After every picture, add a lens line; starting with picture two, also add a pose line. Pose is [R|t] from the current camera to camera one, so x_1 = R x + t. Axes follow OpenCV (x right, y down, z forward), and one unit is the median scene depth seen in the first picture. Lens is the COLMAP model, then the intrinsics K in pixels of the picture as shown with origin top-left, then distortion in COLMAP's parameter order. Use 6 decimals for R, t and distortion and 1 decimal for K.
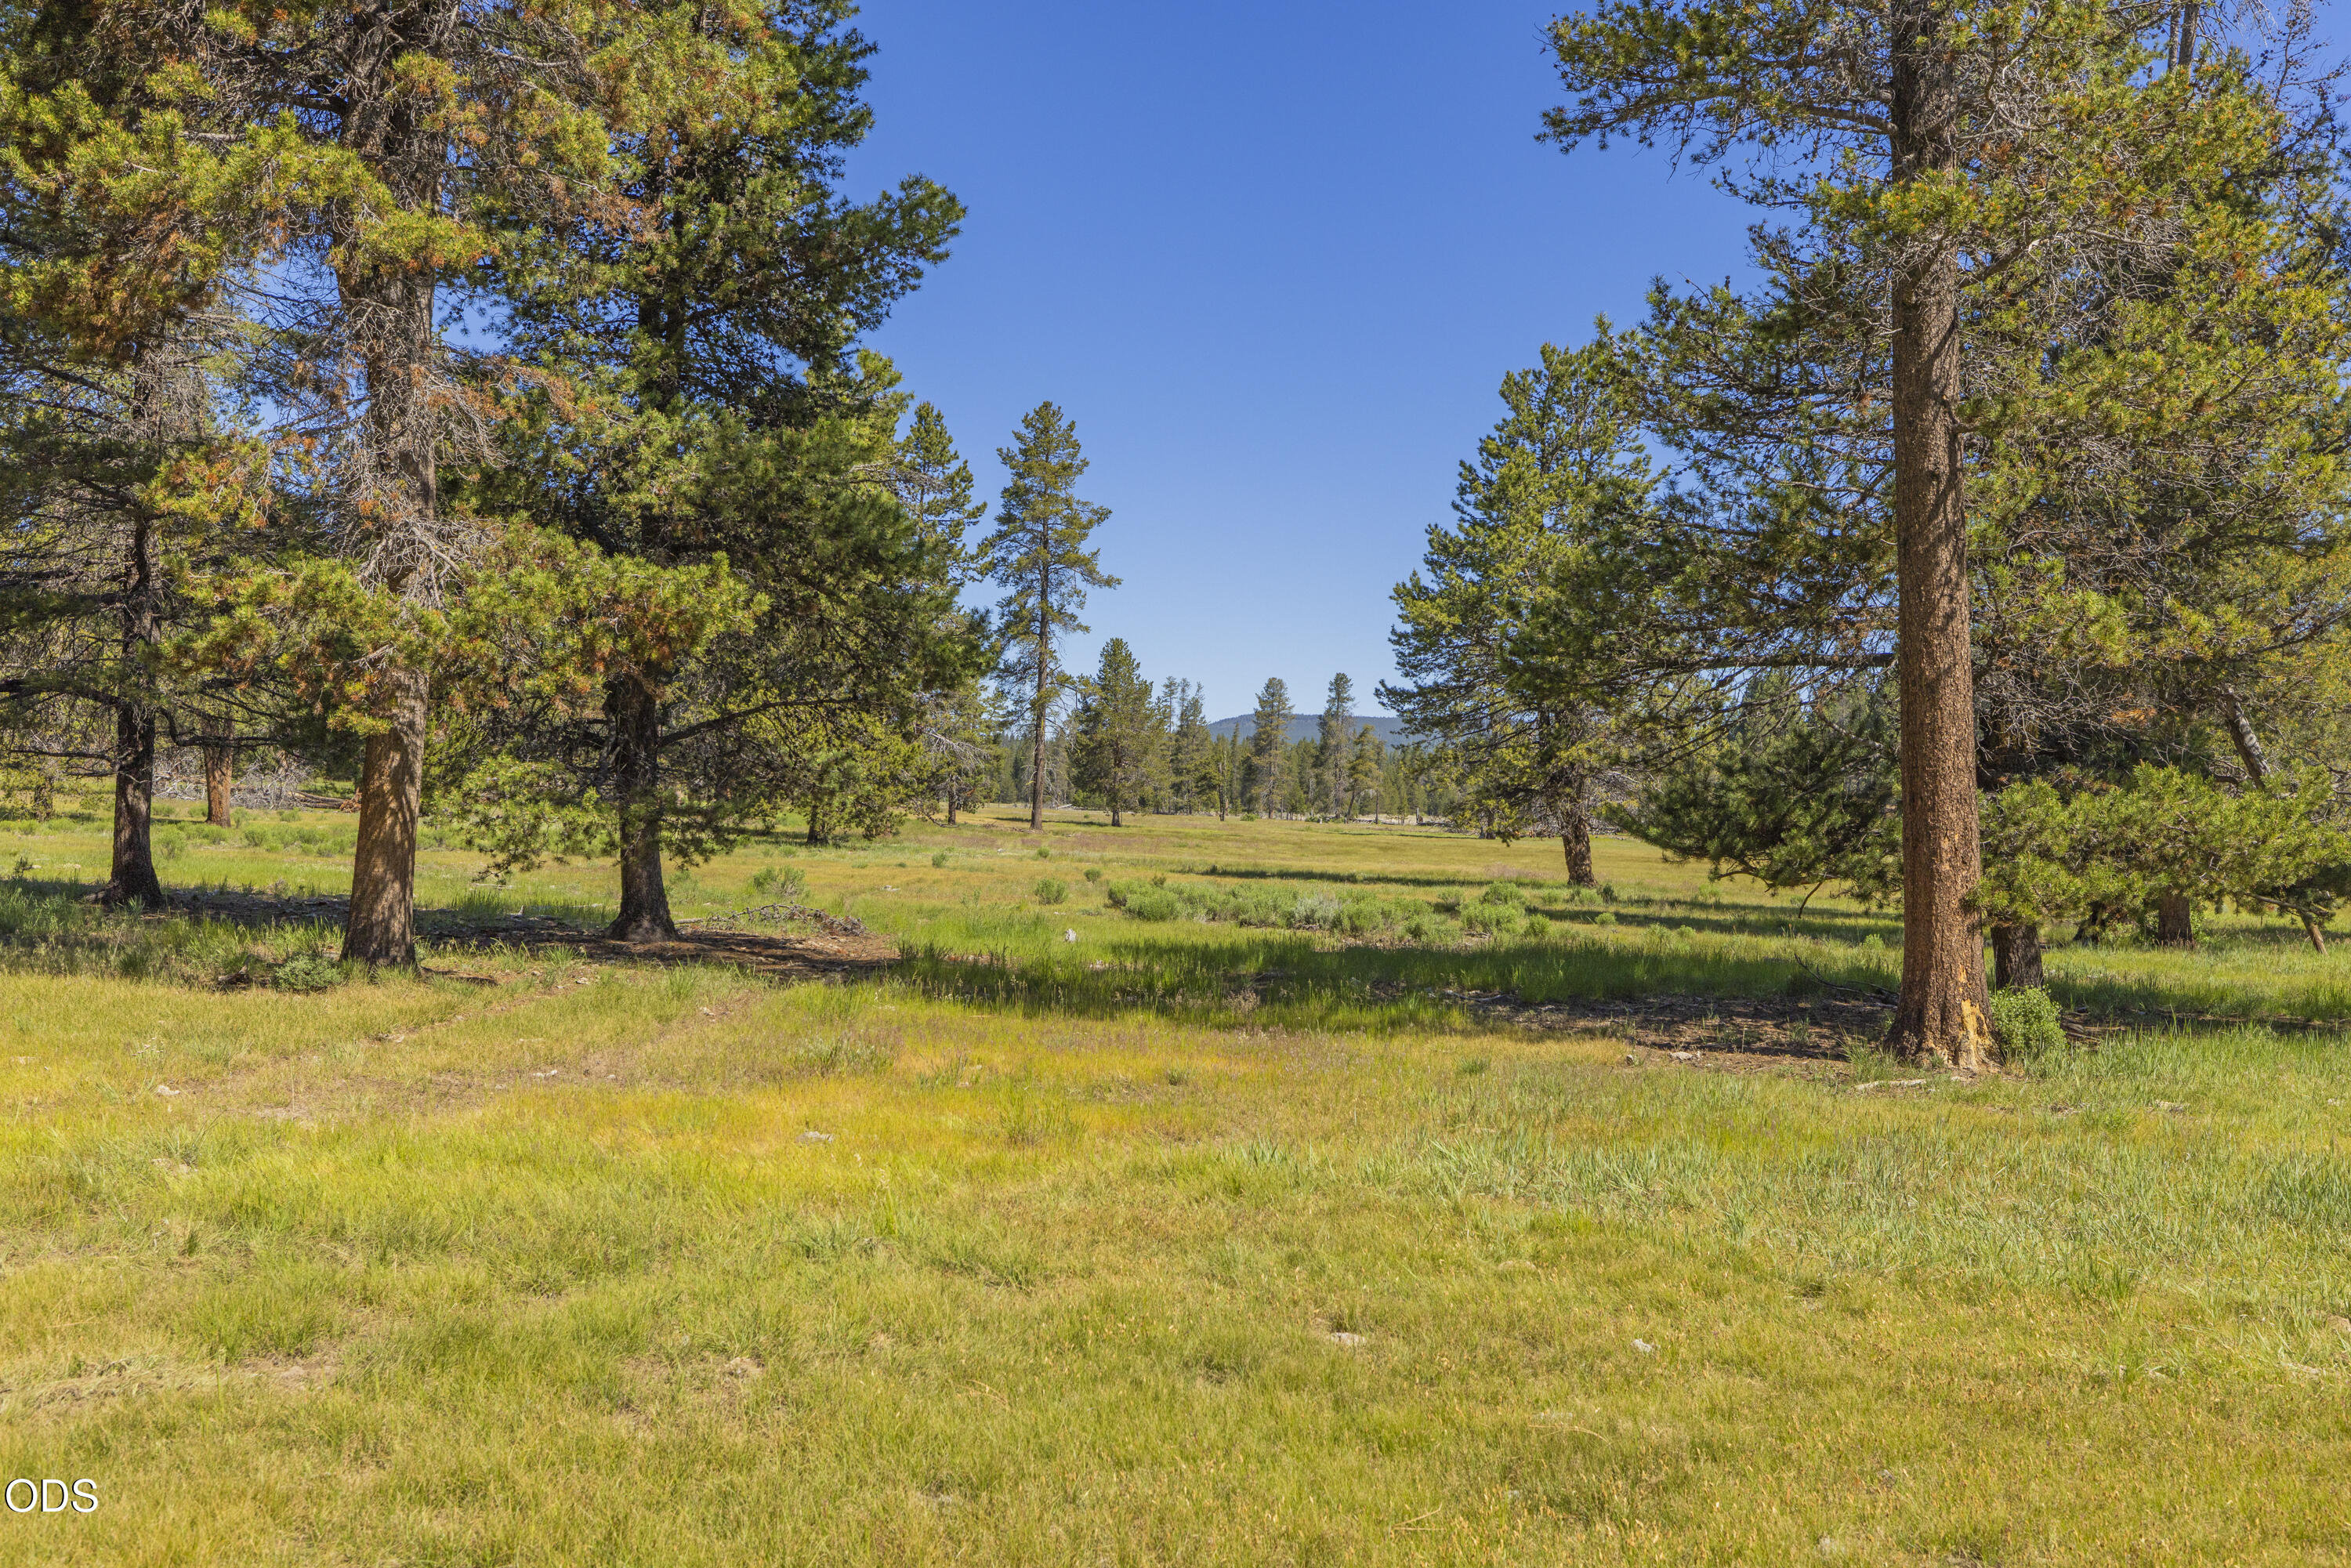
lens RADIAL K [[2351.5, 0, 1174.6], [0, 2351.5, 770.6], [0, 0, 1]] dist [-0.010859, -0.002561]
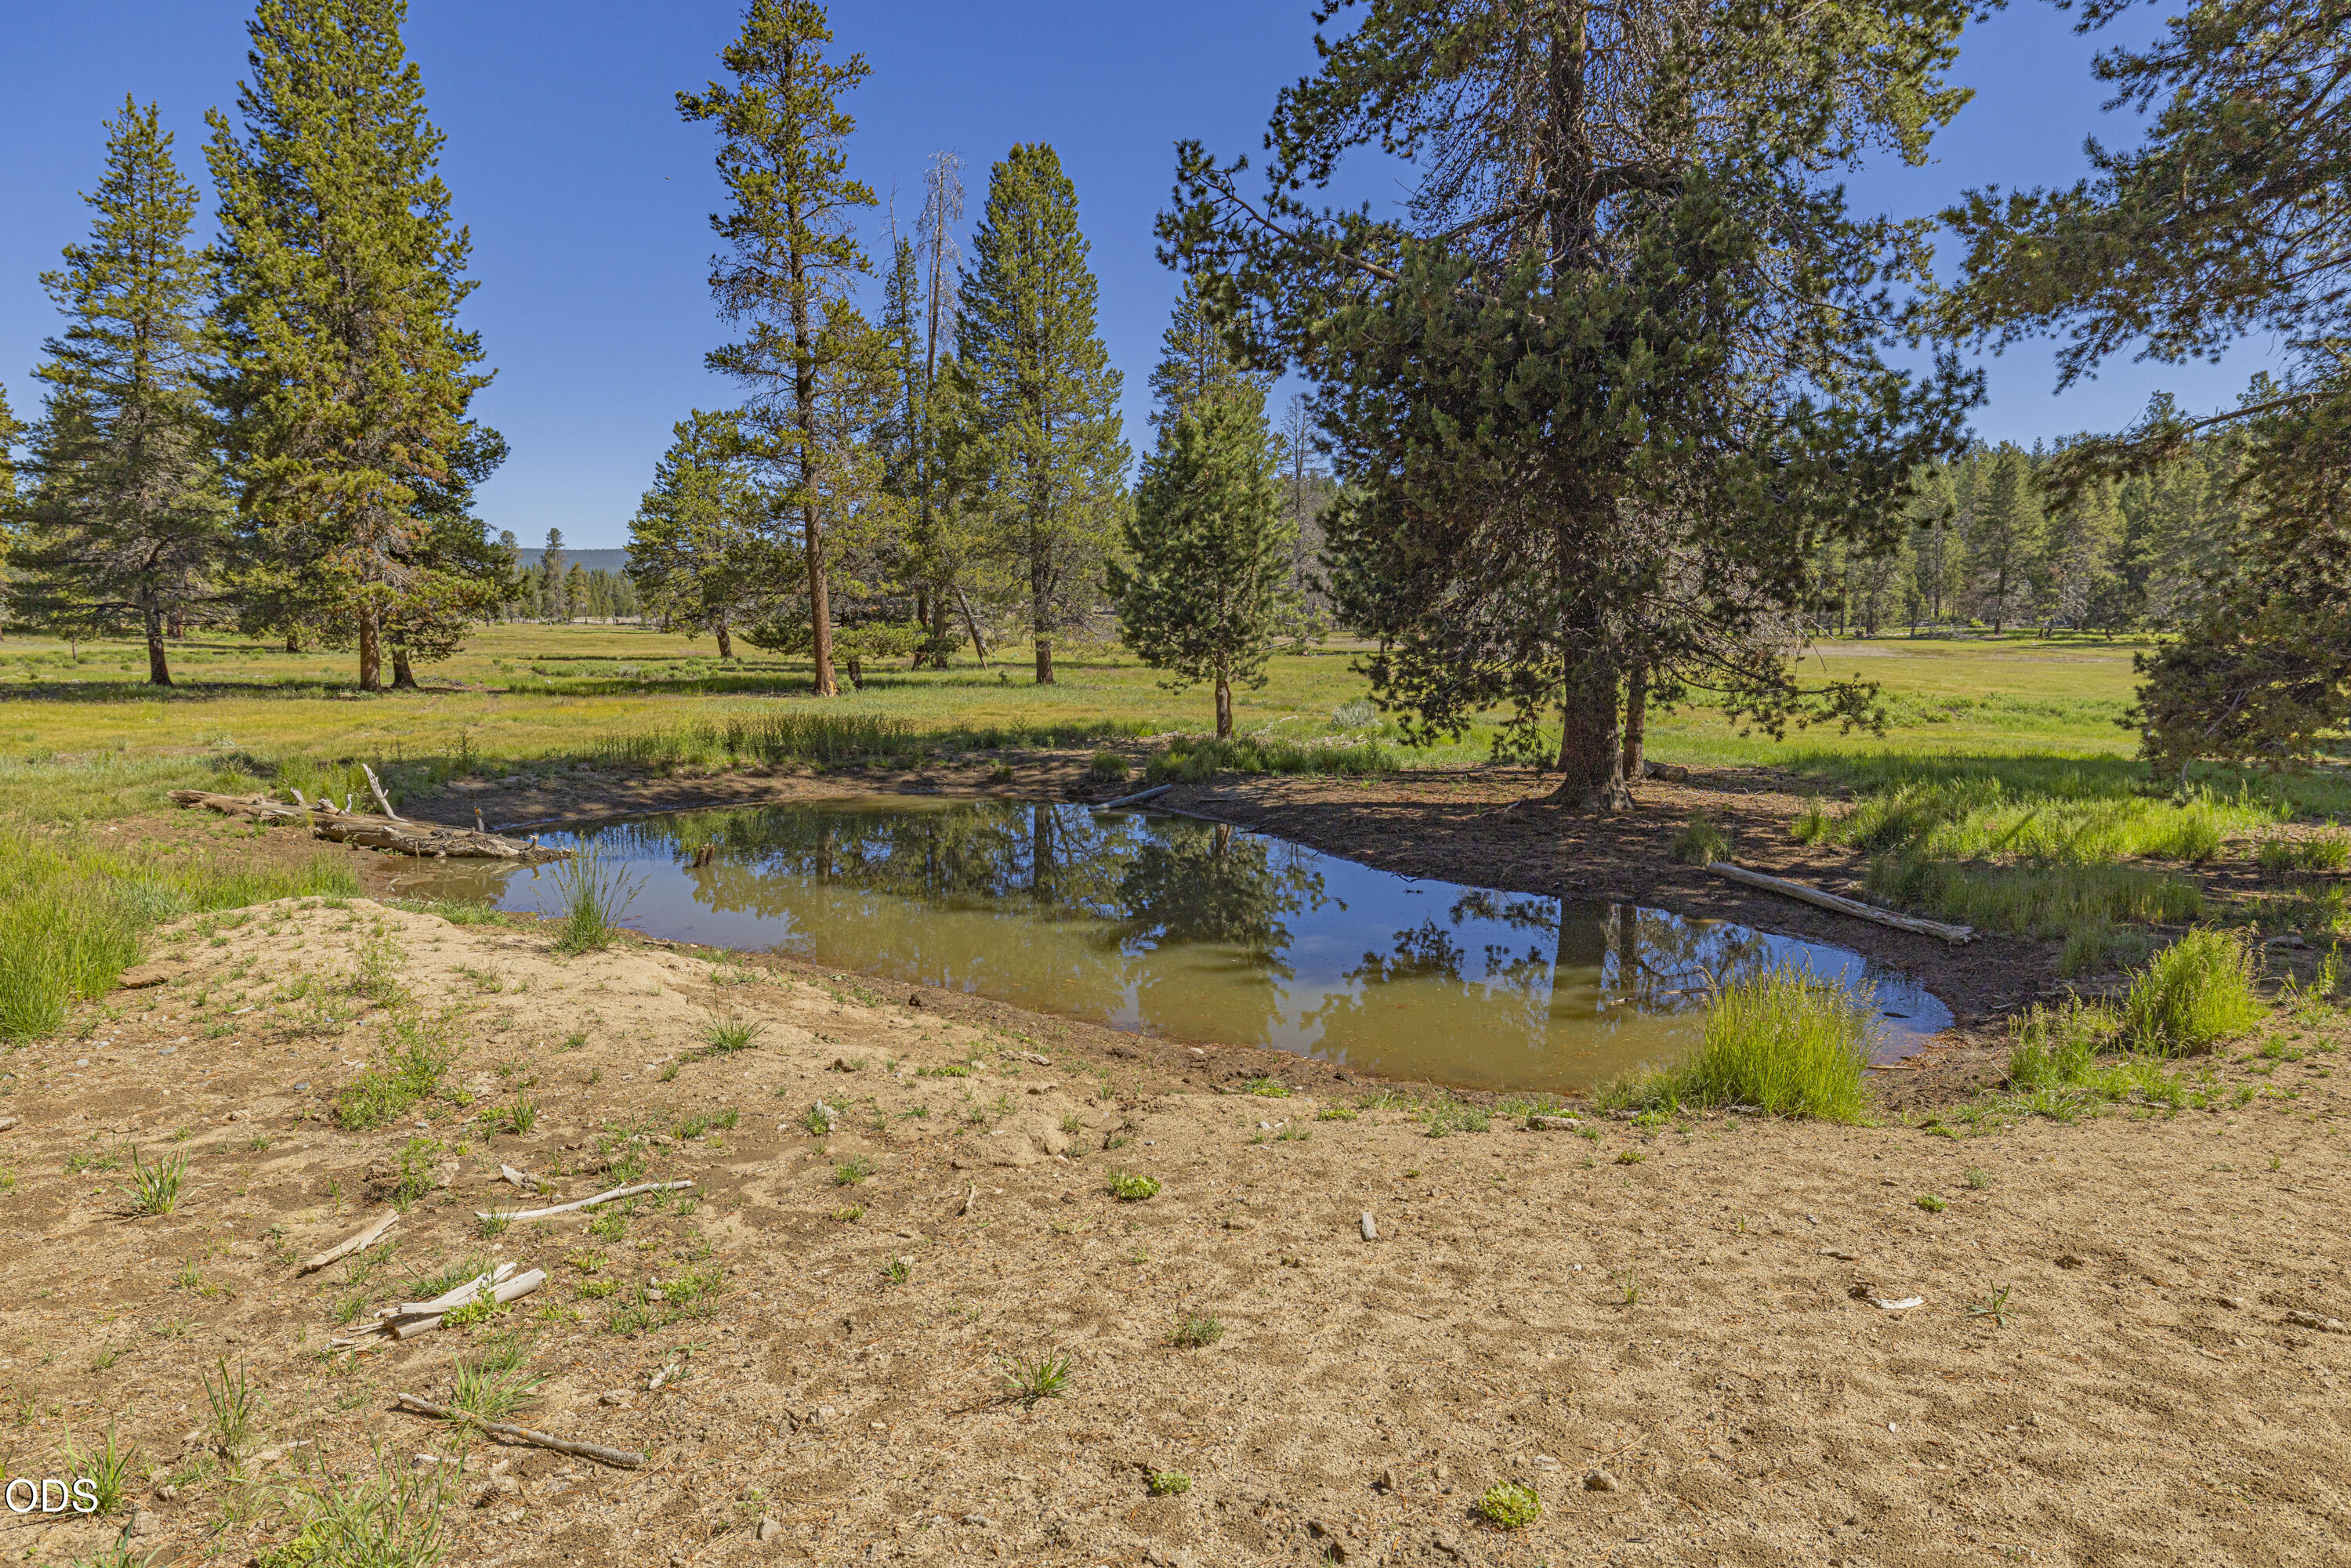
lens RADIAL K [[1455.1, 0, 1175.5], [0, 1455.1, 784.0], [0, 0, 1]] dist [-0.005091, -0.001036]
pose [[0.888783, -0.082839, 0.450779, -0.302588], [0.019669, 0.989518, 0.143062, -0.079610], [-0.457905, -0.118284, 0.881097, -1.605391]]
